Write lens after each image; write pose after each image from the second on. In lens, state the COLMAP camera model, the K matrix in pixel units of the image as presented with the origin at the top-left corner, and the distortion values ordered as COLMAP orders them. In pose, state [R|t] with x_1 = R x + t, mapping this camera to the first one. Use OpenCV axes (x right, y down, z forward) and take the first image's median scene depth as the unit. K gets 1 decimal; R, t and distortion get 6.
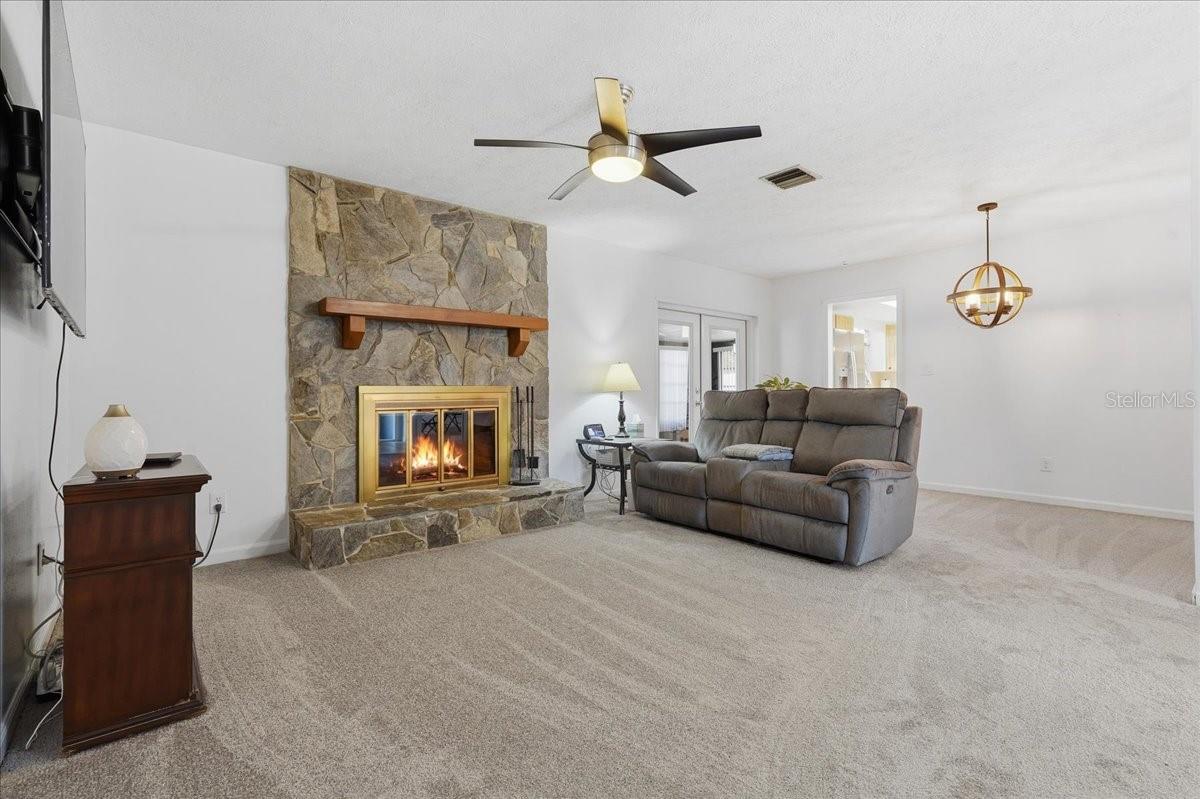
lens RADIAL K [[541.7, 0, 602.6], [0, 541.7, 393.8], [0, 0, 1]] dist [-0.012801, 0.005178]
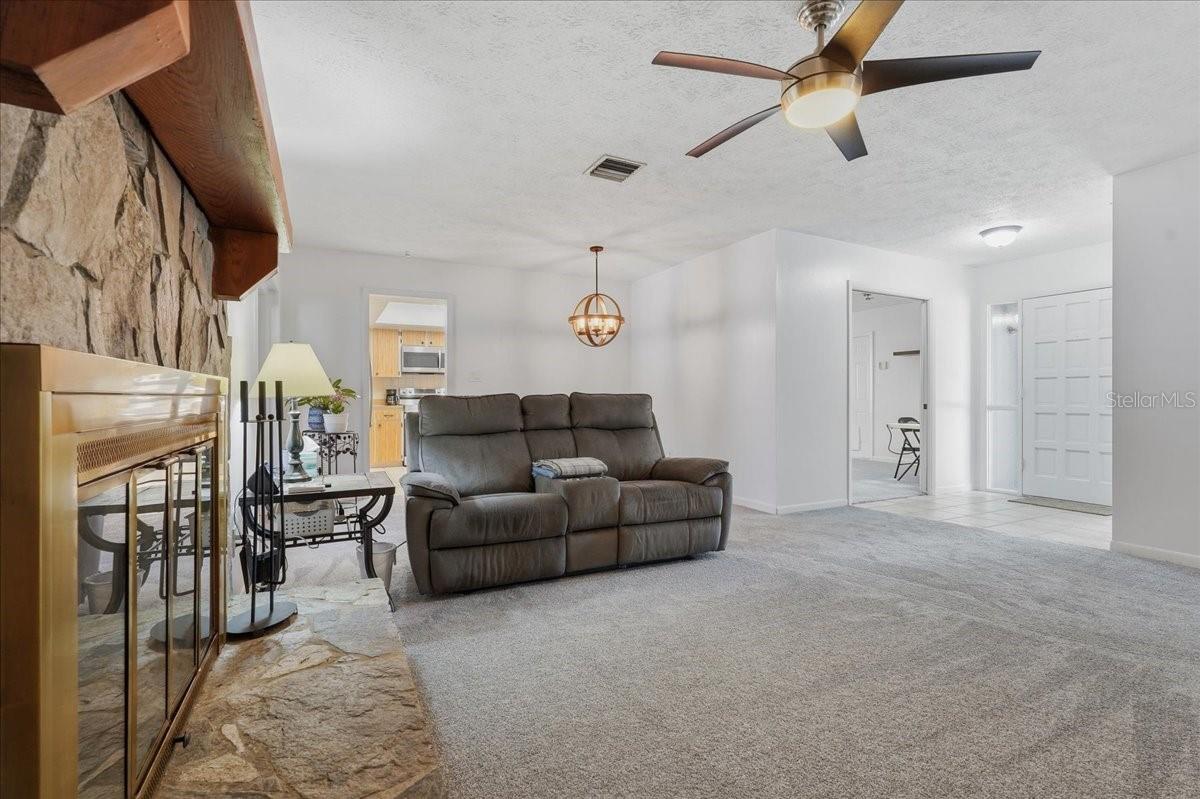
lens RADIAL K [[541.7, 0, 594.7], [0, 541.7, 400.5], [0, 0, 1]] dist [-0.012801, 0.005178]
pose [[0.233614, -0.004460, 0.972319, -0.539418], [0.002223, 0.999989, 0.004053, -0.001794], [-0.972327, 0.001215, 0.233622, 0.762945]]
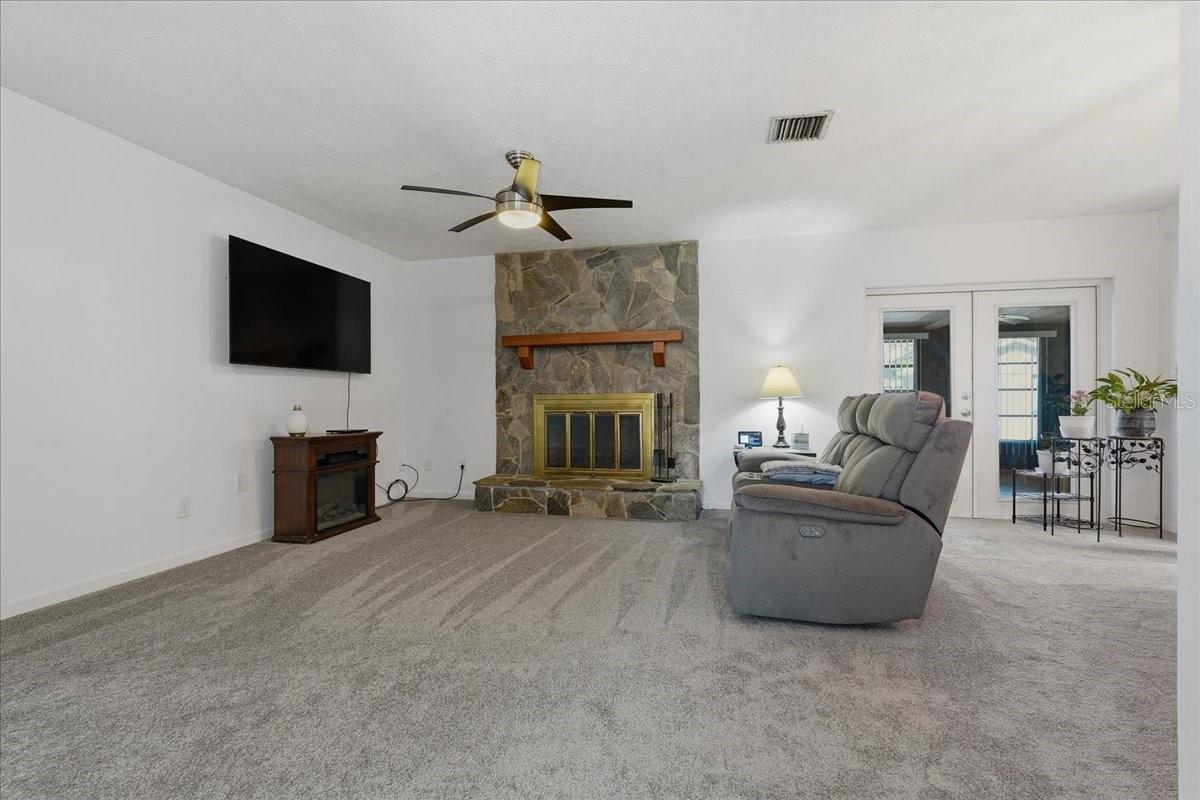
lens RADIAL K [[541.7, 0, 617.0], [0, 541.7, 405.2], [0, 0, 1]] dist [-0.012801, 0.005178]
pose [[0.614287, 0.008608, -0.789036, 0.768057], [0.000291, 0.999938, 0.011136, -0.001987], [0.789083, -0.007070, 0.614246, 0.277996]]
